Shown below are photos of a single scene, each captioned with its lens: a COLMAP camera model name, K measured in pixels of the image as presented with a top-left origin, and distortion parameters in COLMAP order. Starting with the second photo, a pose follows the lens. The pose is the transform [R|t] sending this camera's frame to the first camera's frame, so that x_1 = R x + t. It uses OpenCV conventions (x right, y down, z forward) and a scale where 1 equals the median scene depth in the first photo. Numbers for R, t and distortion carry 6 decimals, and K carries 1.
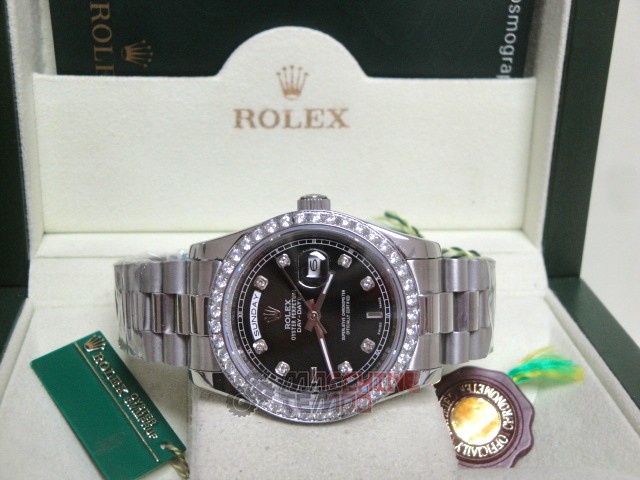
lens RADIAL K [[1013.6, 0, 320.4], [0, 1013.6, 235.3], [0, 0, 1]] dist [0.133674, 0.000000]
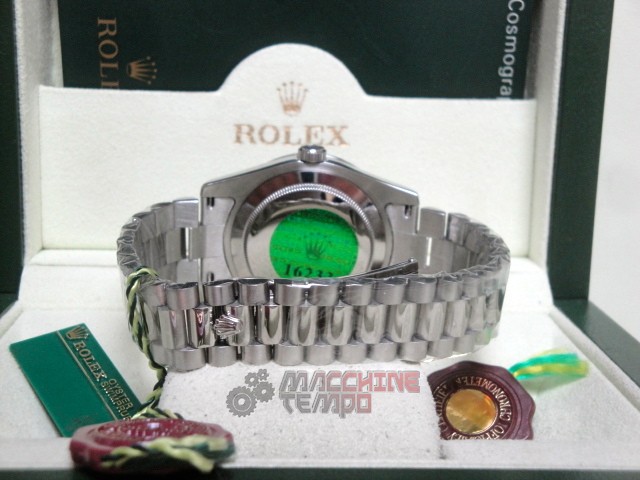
lens RADIAL K [[1013.6, 0, 321.7], [0, 1013.6, 234.0], [0, 0, 1]] dist [0.133674, 0.000000]
pose [[0.998694, 0.008271, -0.050417, 0.054360], [-0.017564, 0.982245, -0.186780, 0.172732], [0.047977, 0.187422, 0.981107, 0.033113]]
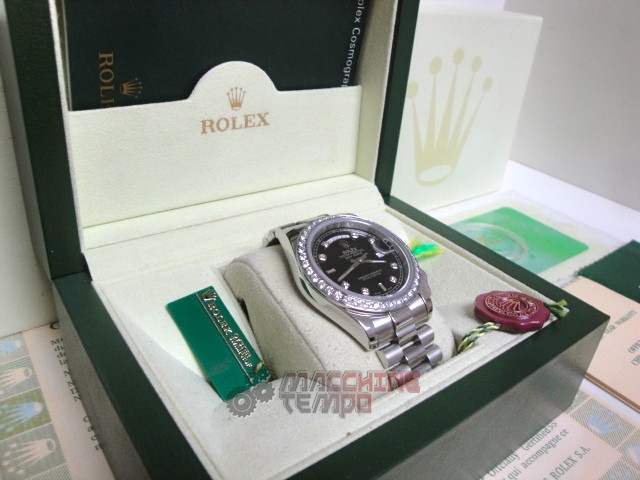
lens RADIAL K [[531.8, 0, 319.8], [0, 531.8, 236.5], [0, 0, 1]] dist [-0.159460, 0.120733]
pose [[0.851279, -0.203455, 0.483663, -0.338766], [0.133377, 0.975393, 0.175552, -0.072788], [-0.507479, -0.084934, 0.857468, 0.266479]]
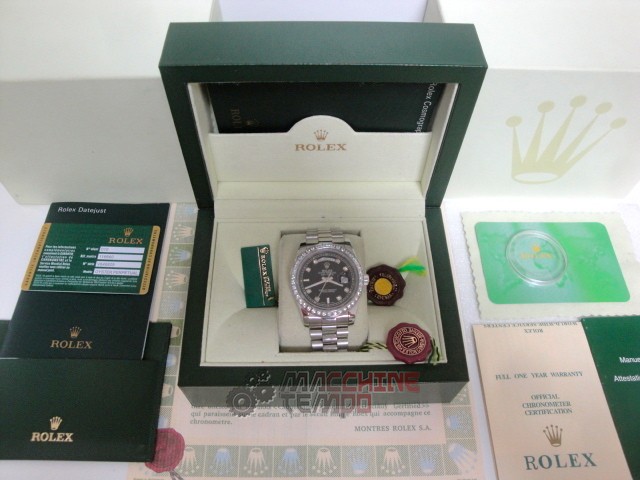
lens RADIAL K [[531.8, 0, 310.2], [0, 531.8, 237.1], [0, 0, 1]] dist [-0.159460, 0.120733]
pose [[0.996158, 0.059839, -0.063946, 0.035940], [-0.011635, 0.814121, 0.580579, -0.647662], [0.086801, -0.577604, 0.811689, -0.071516]]
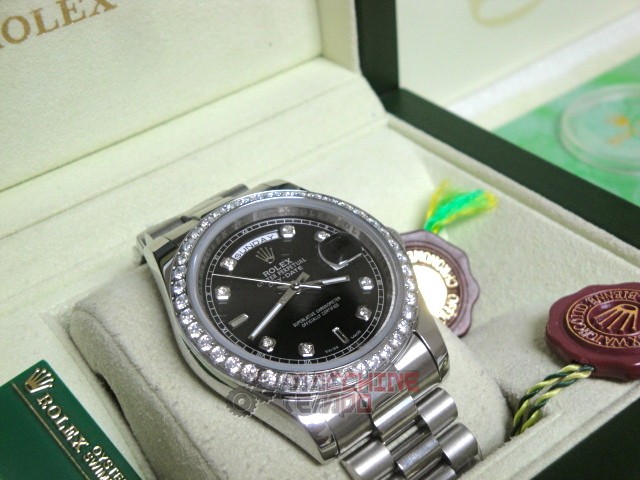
lens RADIAL K [[1013.6, 0, 328.5], [0, 1013.6, 247.2], [0, 0, 1]] dist [0.133674, 0.000000]
pose [[0.838041, -0.405180, 0.365398, -0.201891], [0.296687, 0.900459, 0.318041, -0.146186], [-0.457890, -0.158123, 0.874834, 0.220514]]
